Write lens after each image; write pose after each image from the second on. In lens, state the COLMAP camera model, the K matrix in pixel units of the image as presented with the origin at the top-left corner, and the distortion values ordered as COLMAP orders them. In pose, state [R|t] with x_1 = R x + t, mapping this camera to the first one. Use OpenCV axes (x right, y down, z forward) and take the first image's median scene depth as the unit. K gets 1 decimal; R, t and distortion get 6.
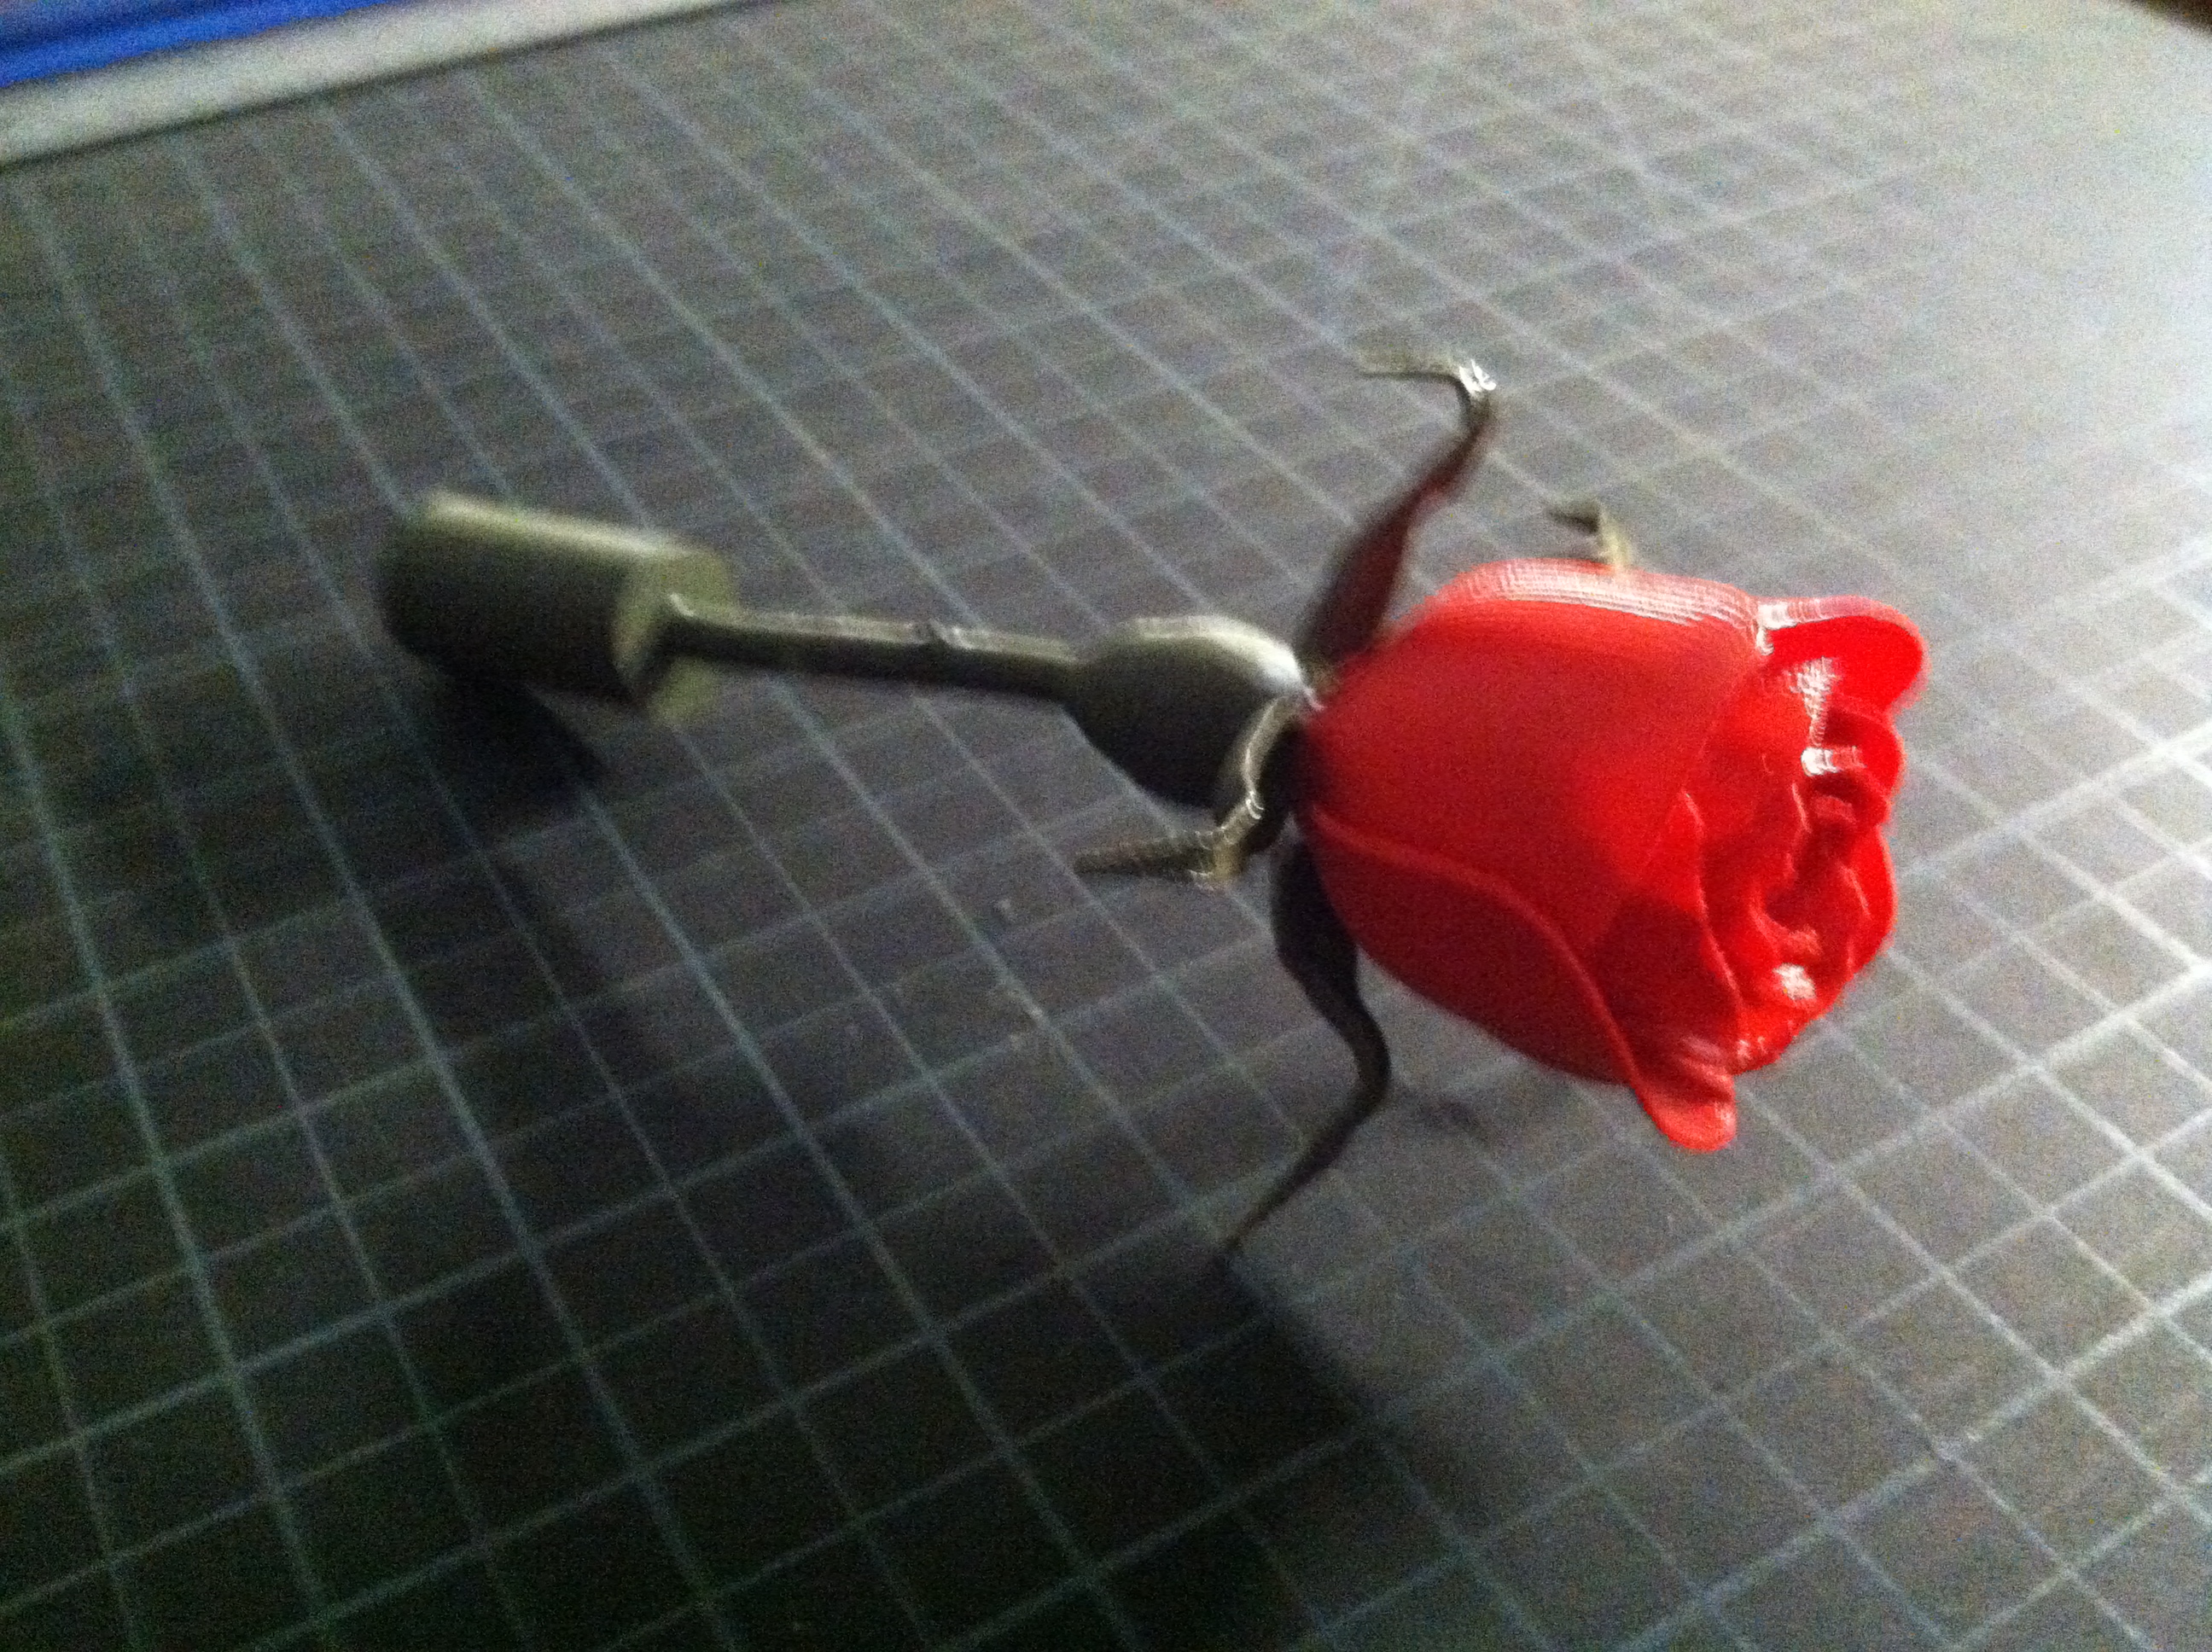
lens RADIAL K [[2233.1, 0, 1106.0], [0, 2233.1, 826.0], [0, 0, 1]] dist [0.007132, -0.305686]
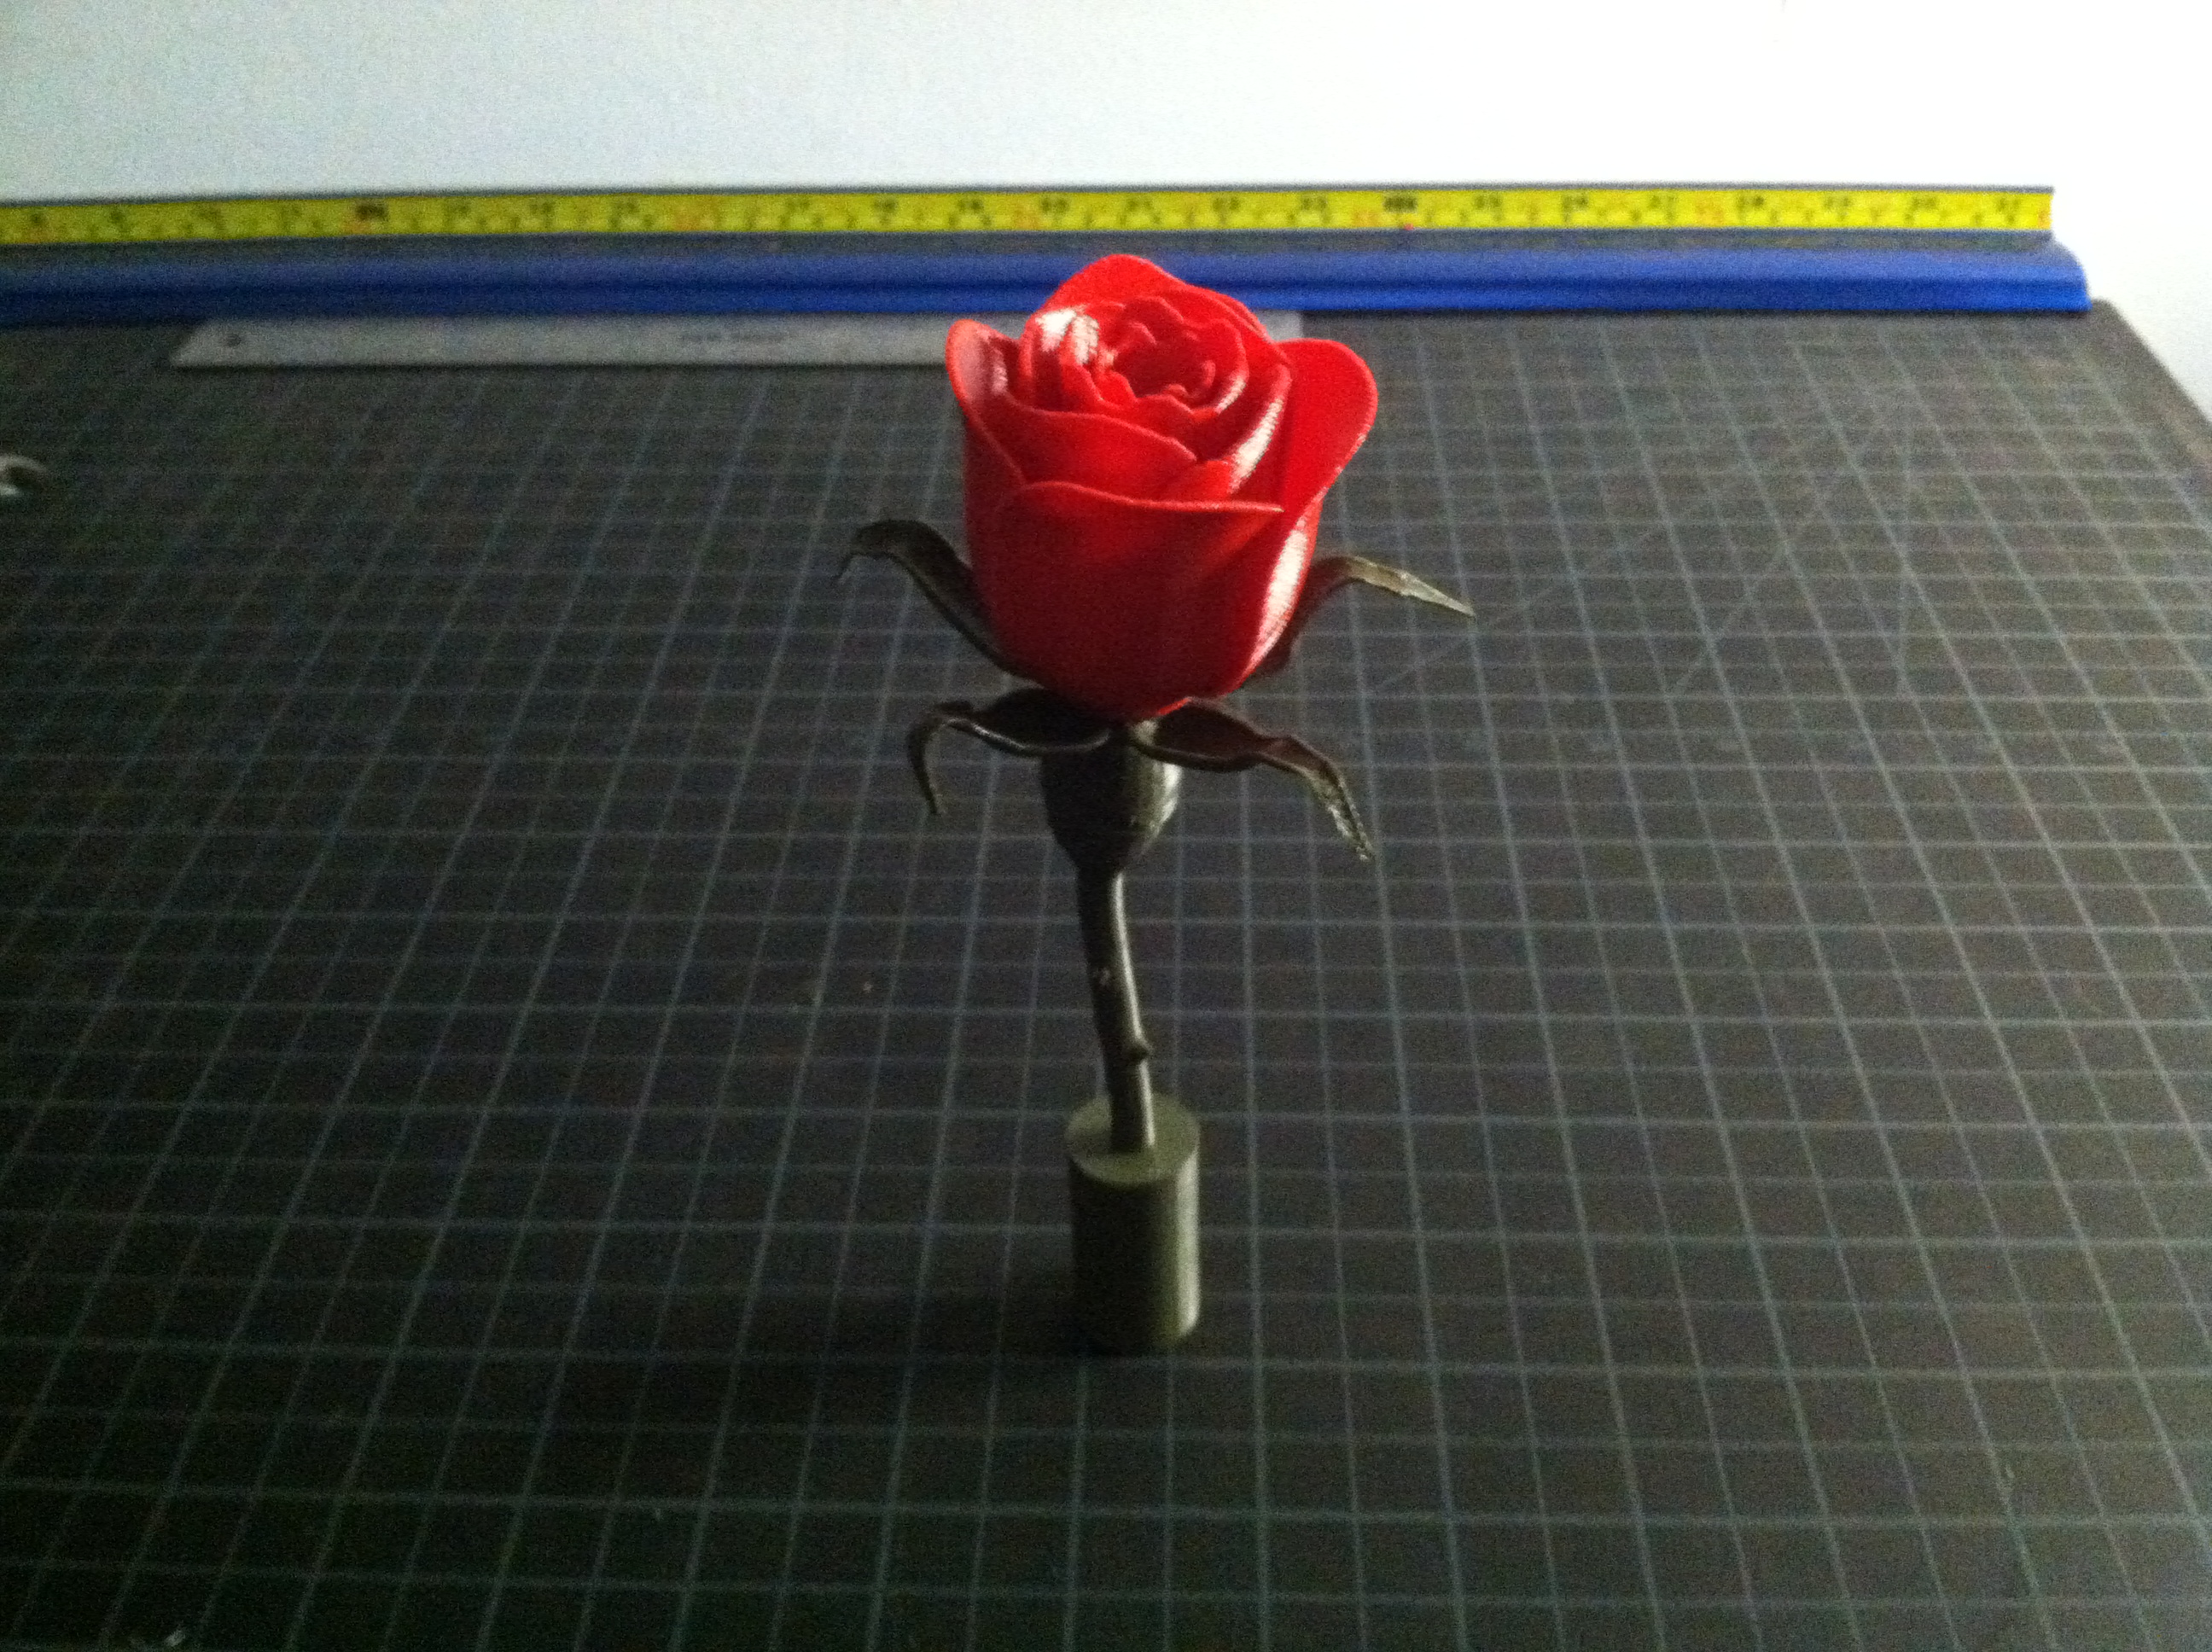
lens RADIAL K [[2182.1, 0, 1106.0], [0, 2182.1, 826.0], [0, 0, 1]] dist [0.002763, -0.256840]
pose [[0.839204, 0.308155, -0.448081, 0.565031], [-0.332054, 0.942887, 0.026544, -0.107742], [0.430670, 0.126511, 0.893599, -0.325043]]
